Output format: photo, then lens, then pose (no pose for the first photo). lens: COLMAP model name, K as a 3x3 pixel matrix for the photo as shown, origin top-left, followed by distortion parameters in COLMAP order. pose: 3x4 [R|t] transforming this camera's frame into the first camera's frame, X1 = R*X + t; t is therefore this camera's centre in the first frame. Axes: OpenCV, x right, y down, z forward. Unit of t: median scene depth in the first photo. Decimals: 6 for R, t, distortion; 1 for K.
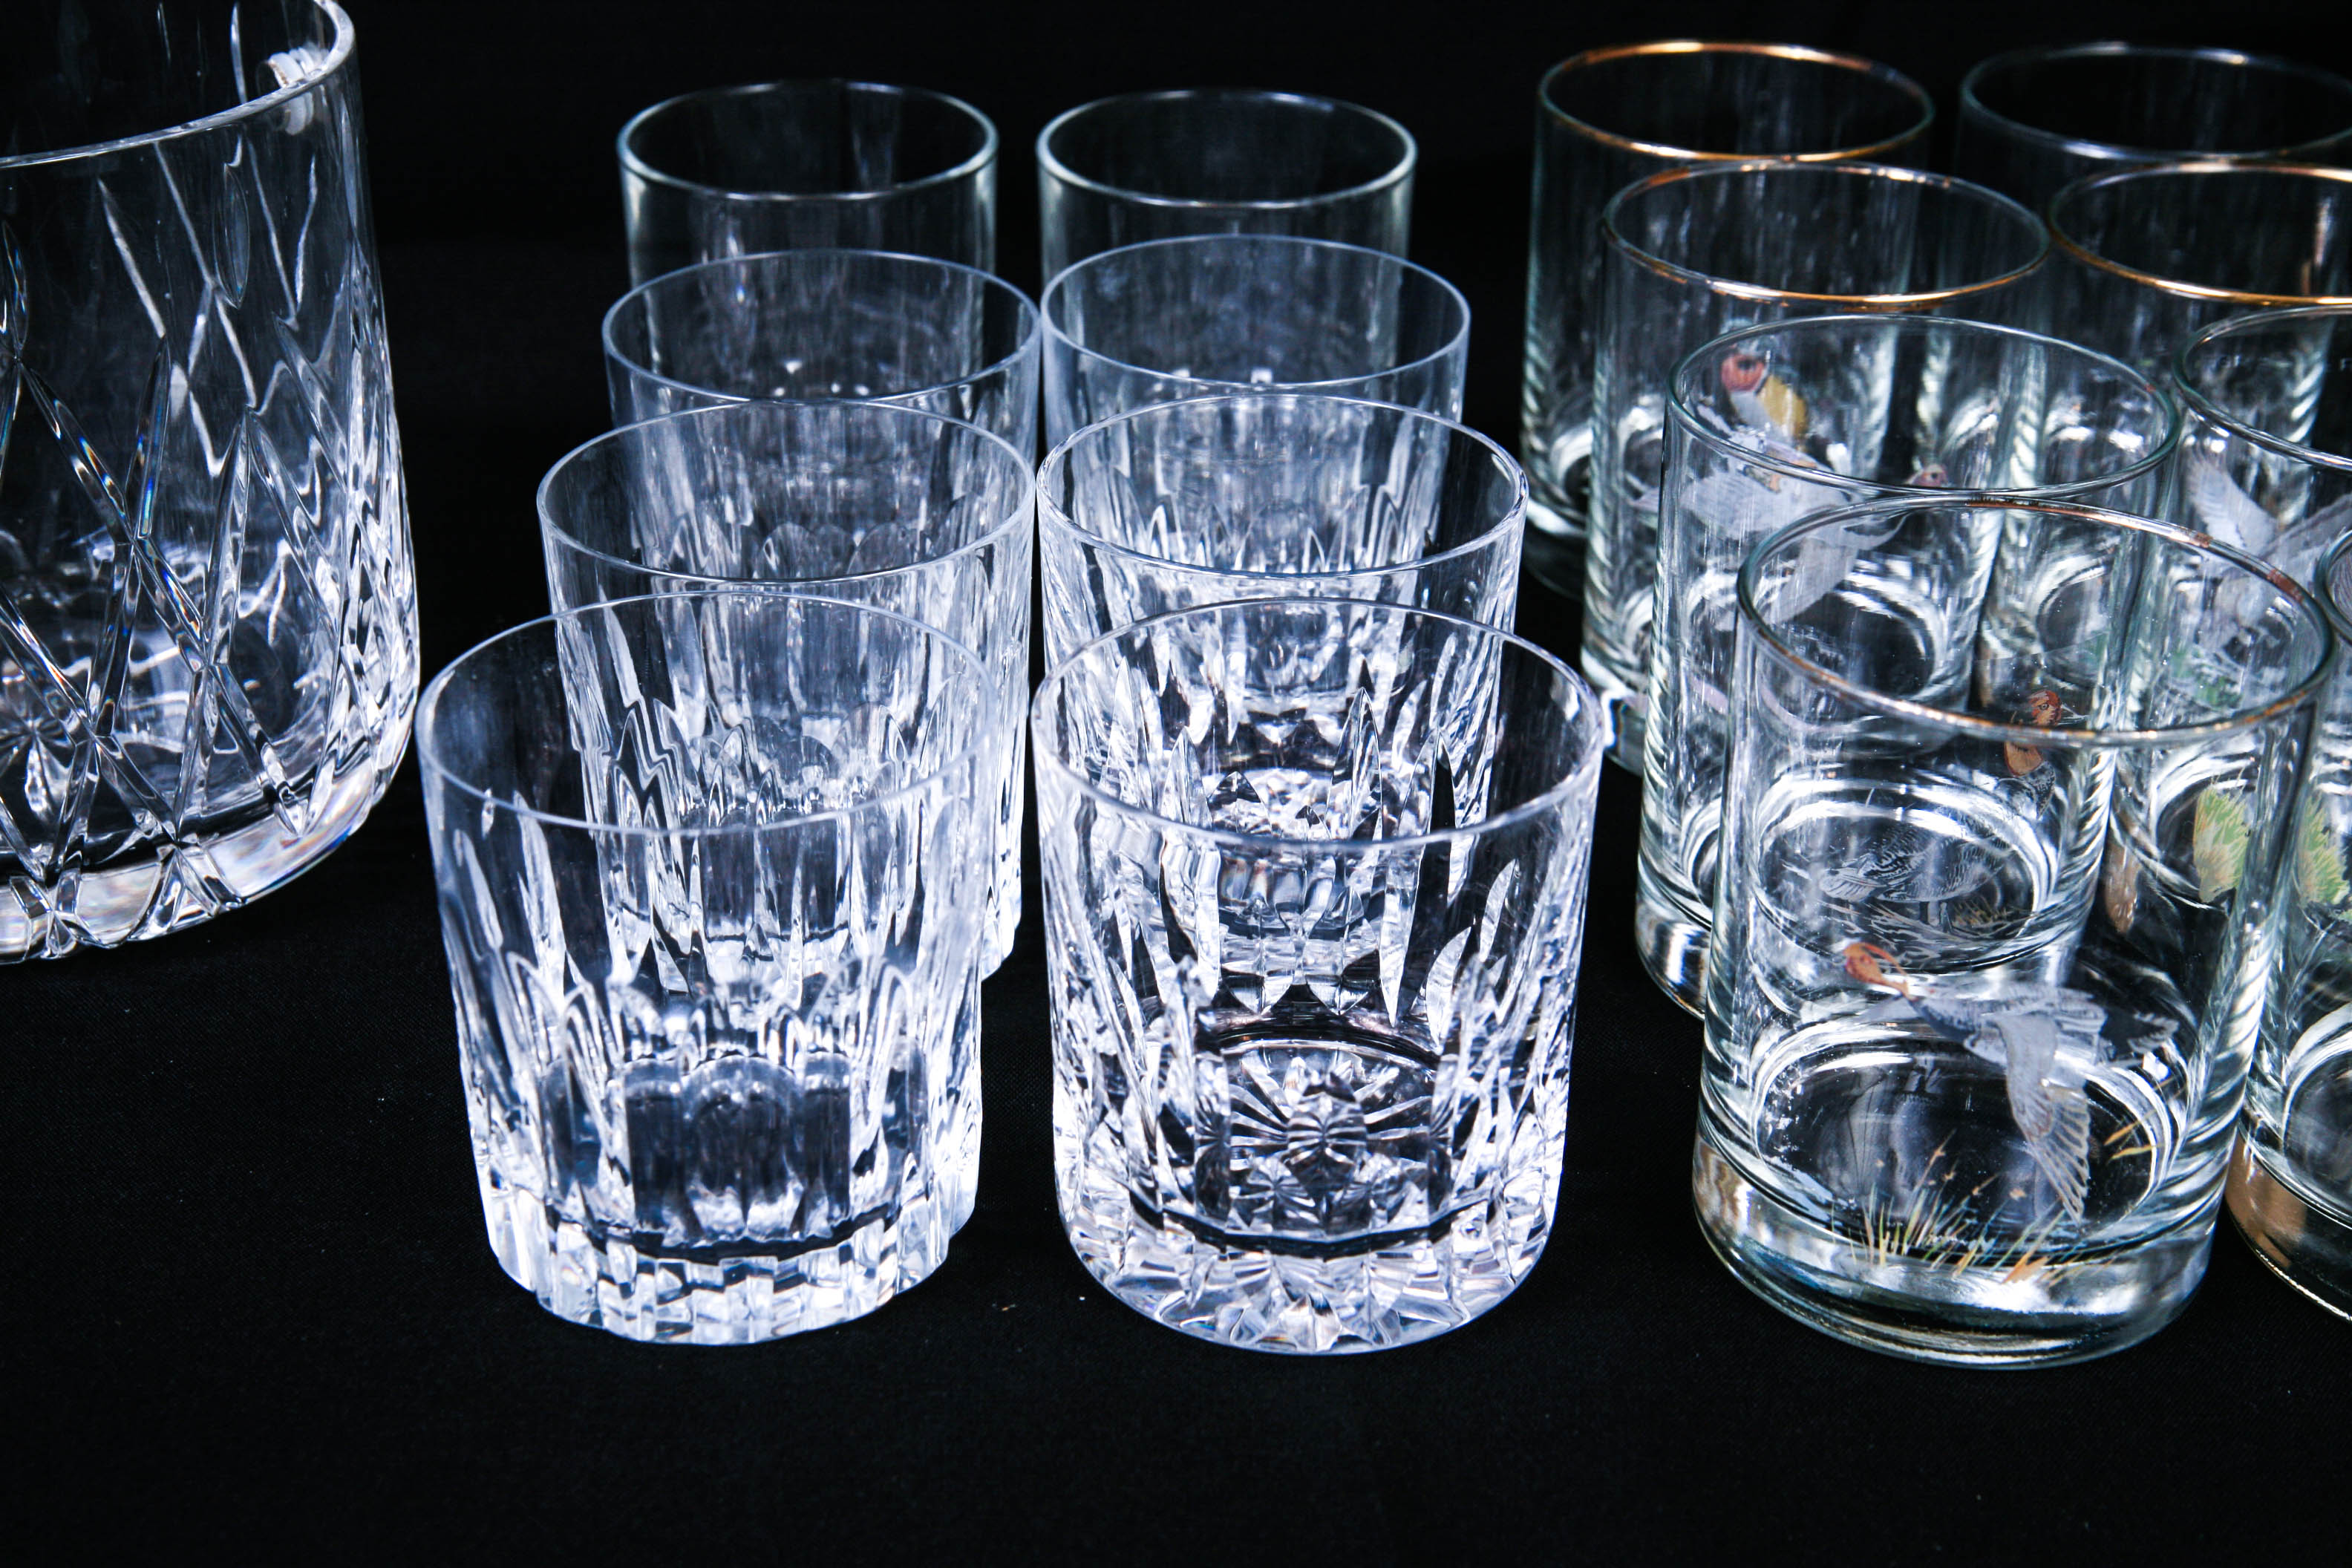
lens RADIAL K [[3499.7, 0, 1185.6], [0, 3499.7, 773.0], [0, 0, 1]] dist [0.062898, 0.000000]
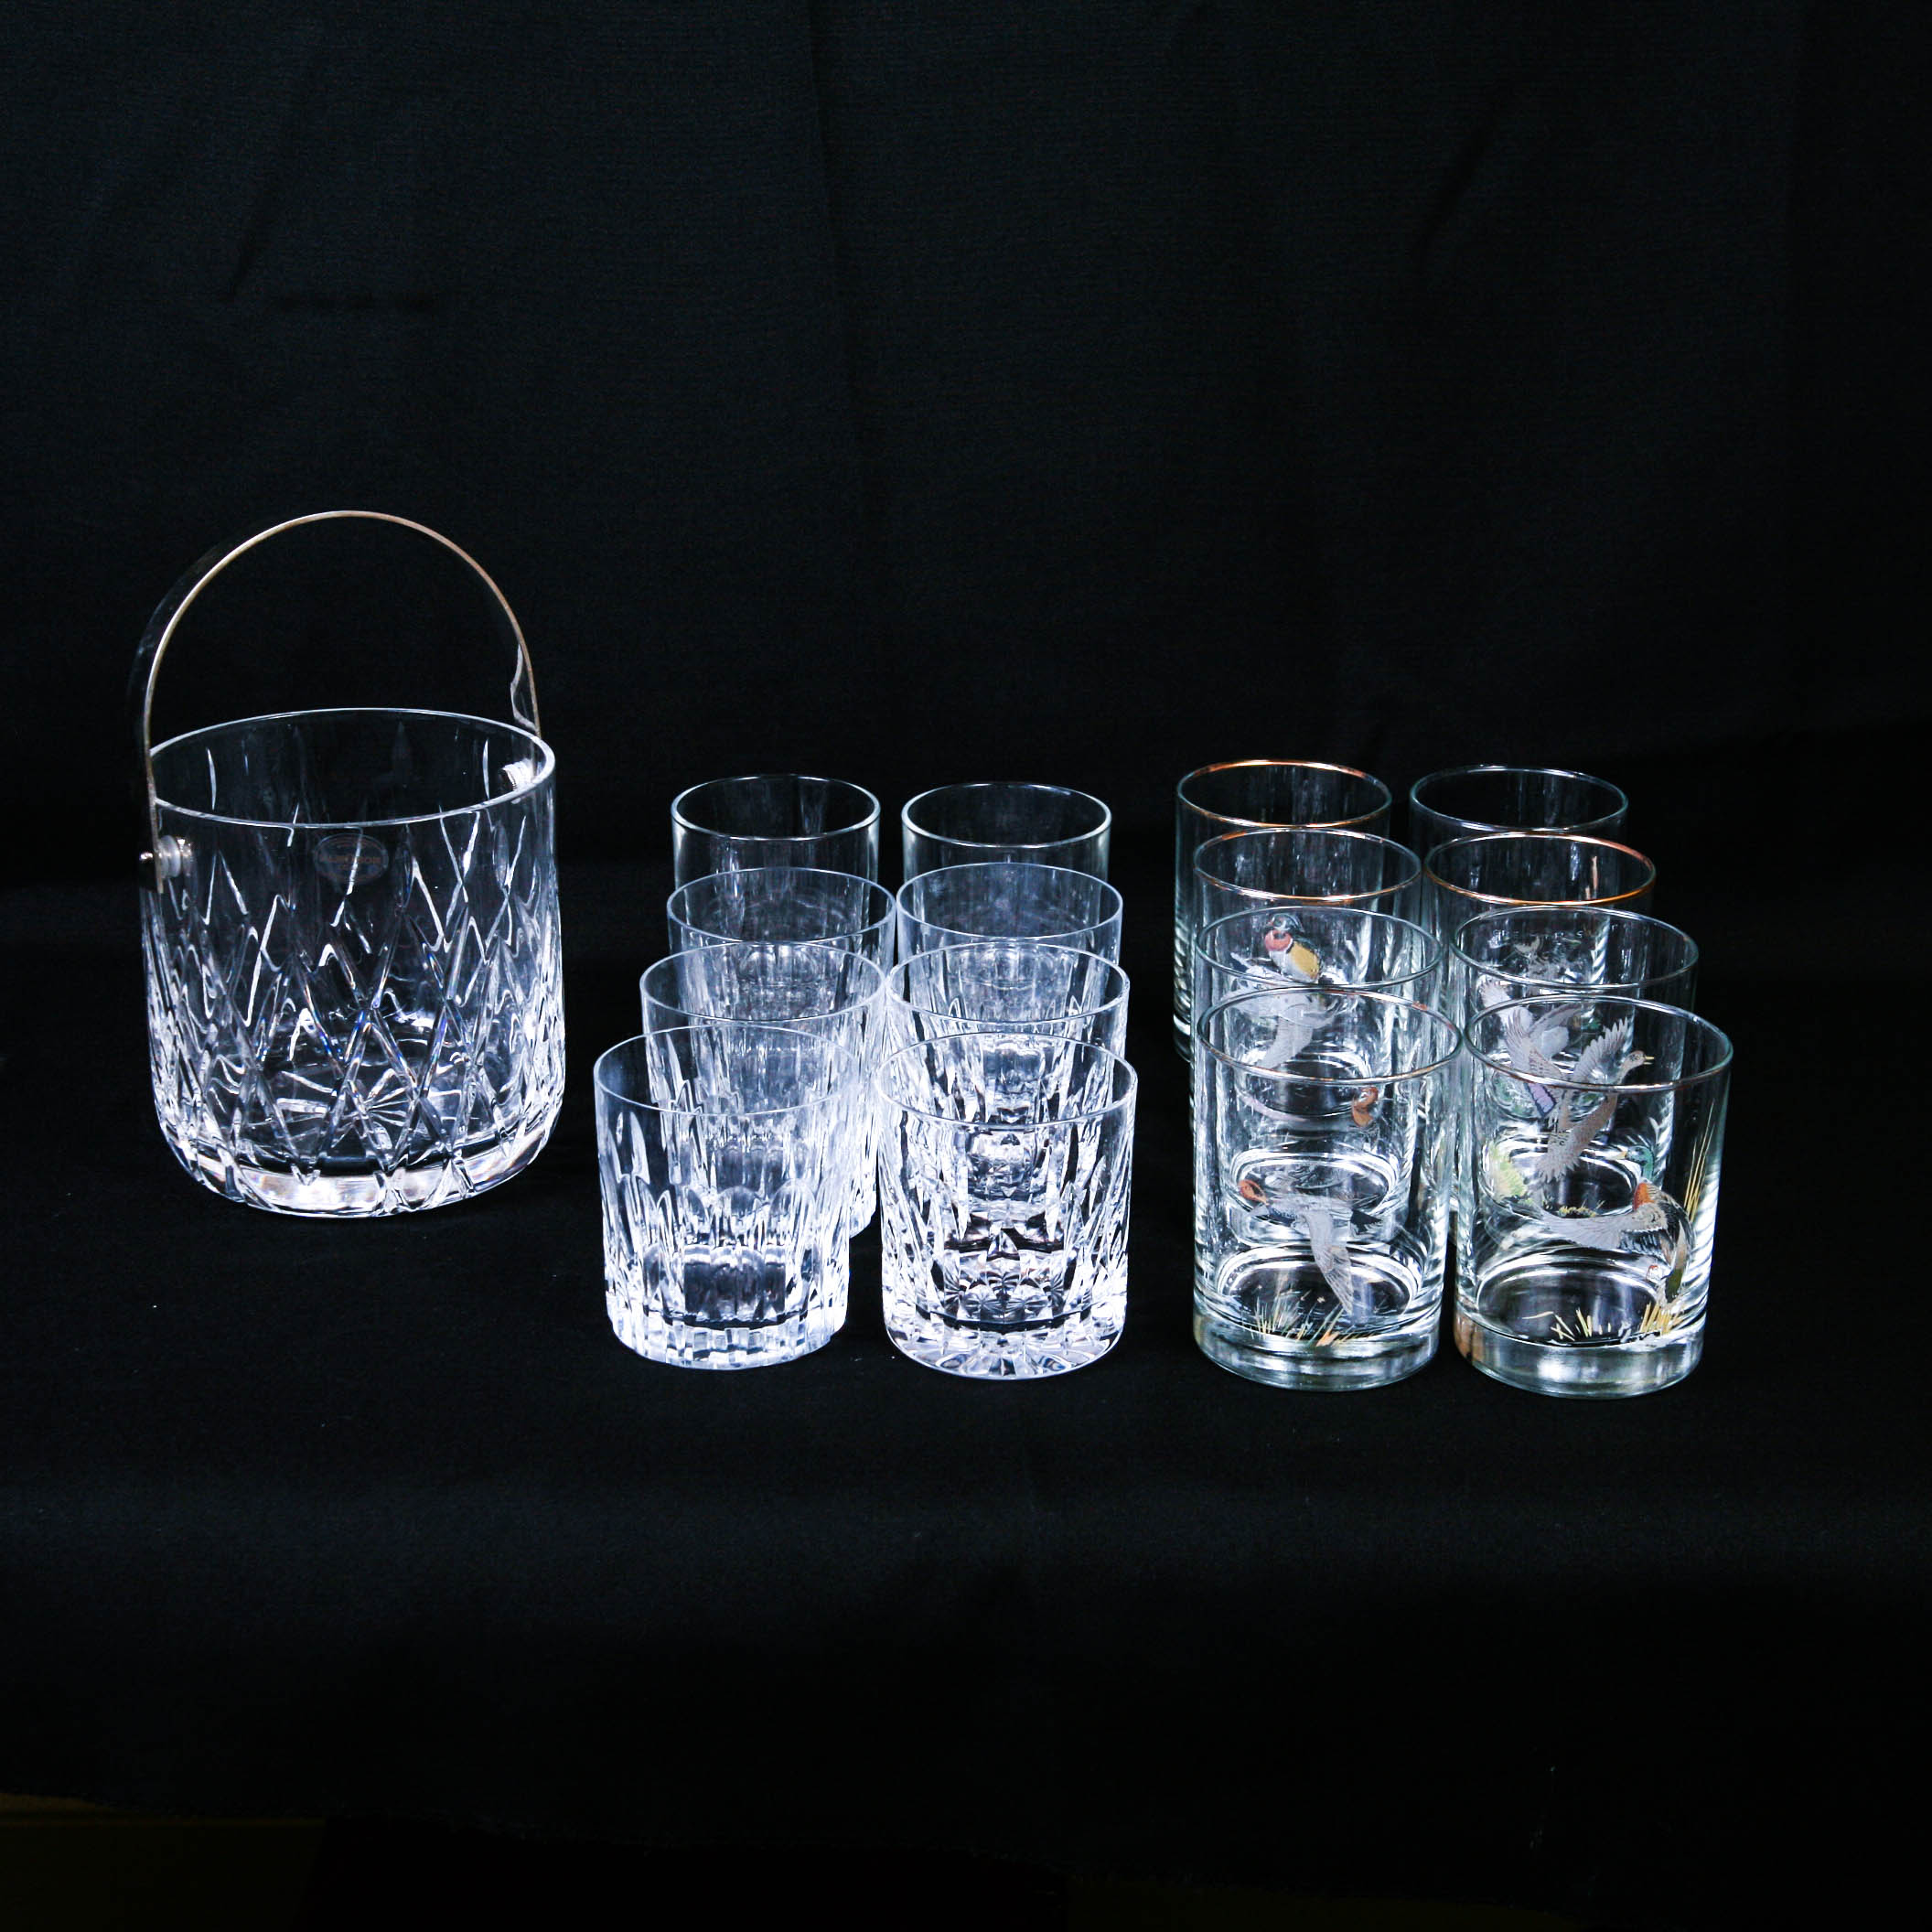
lens RADIAL K [[3386.1, 0, 964.0], [0, 3386.1, 953.2], [0, 0, 1]] dist [0.064631, 0.000000]
pose [[0.998891, 0.015303, -0.044535, 0.082966], [-0.020887, 0.991585, -0.127760, 0.139708], [0.042205, 0.128549, 0.990805, -0.869307]]
